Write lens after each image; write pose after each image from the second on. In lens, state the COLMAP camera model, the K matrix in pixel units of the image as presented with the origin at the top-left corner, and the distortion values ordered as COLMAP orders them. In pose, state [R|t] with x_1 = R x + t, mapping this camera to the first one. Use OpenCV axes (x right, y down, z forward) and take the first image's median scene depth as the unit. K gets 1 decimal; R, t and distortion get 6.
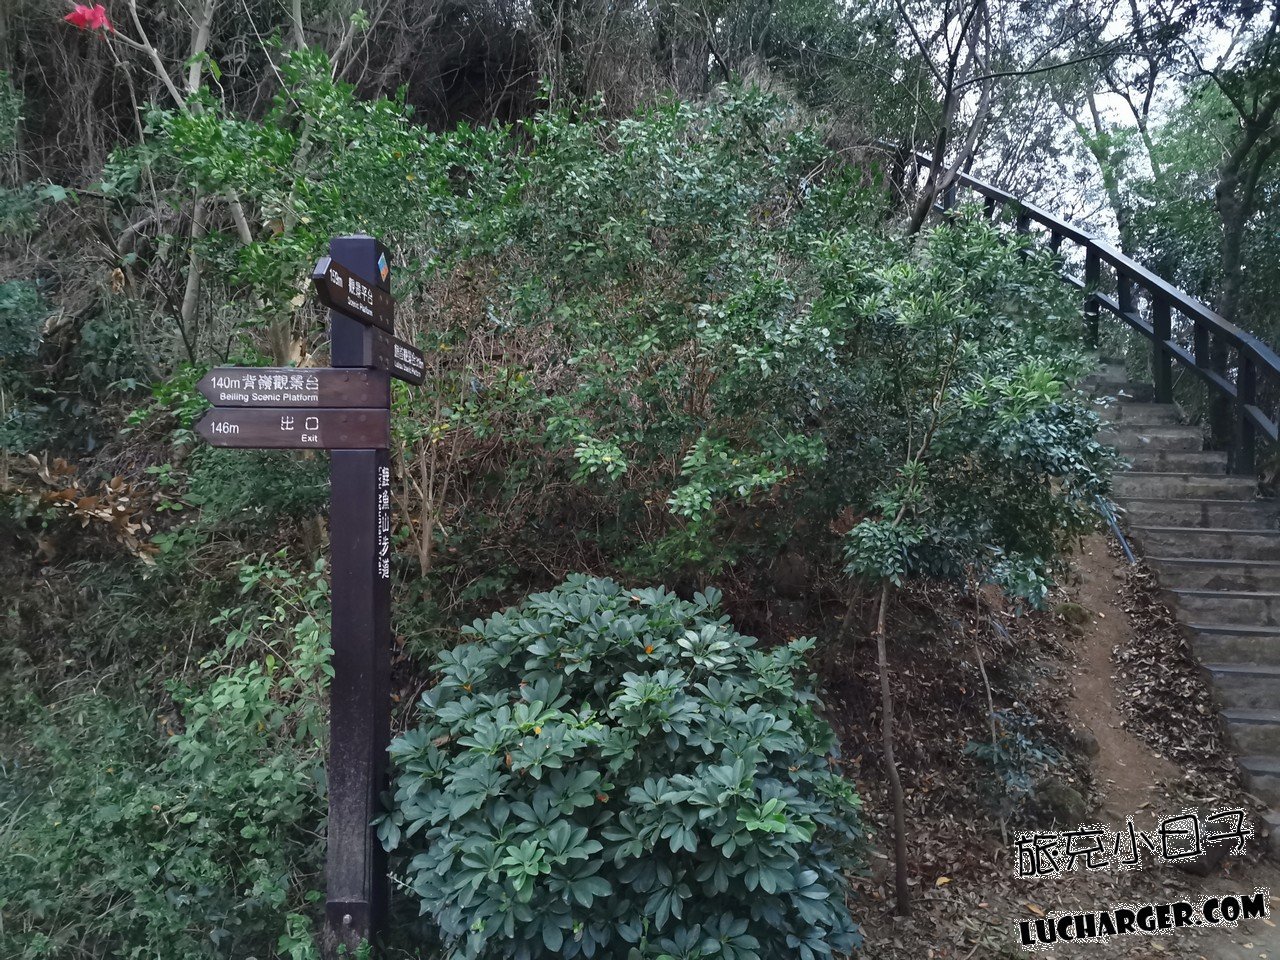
lens RADIAL K [[1003.0, 0, 639.7], [0, 1003.0, 481.7], [0, 0, 1]] dist [0.009789, 0.000402]
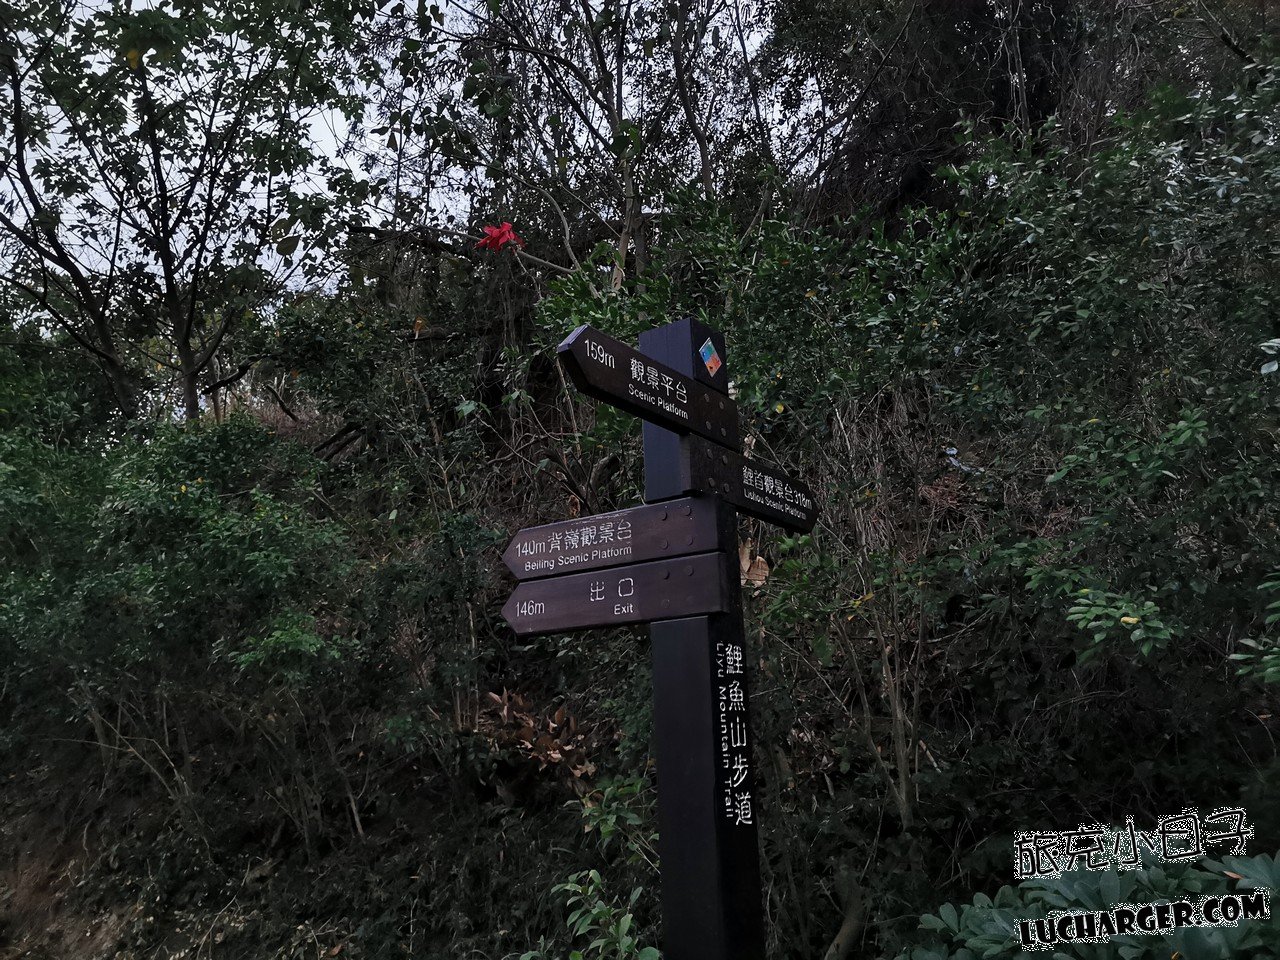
lens RADIAL K [[1003.0, 0, 640.0], [0, 1003.0, 479.6], [0, 0, 1]] dist [0.009789, 0.000402]
pose [[0.845662, -0.168215, -0.506518, 0.044111], [0.036109, 0.964891, -0.260156, 0.049988], [0.532497, 0.201714, 0.822046, 0.417999]]
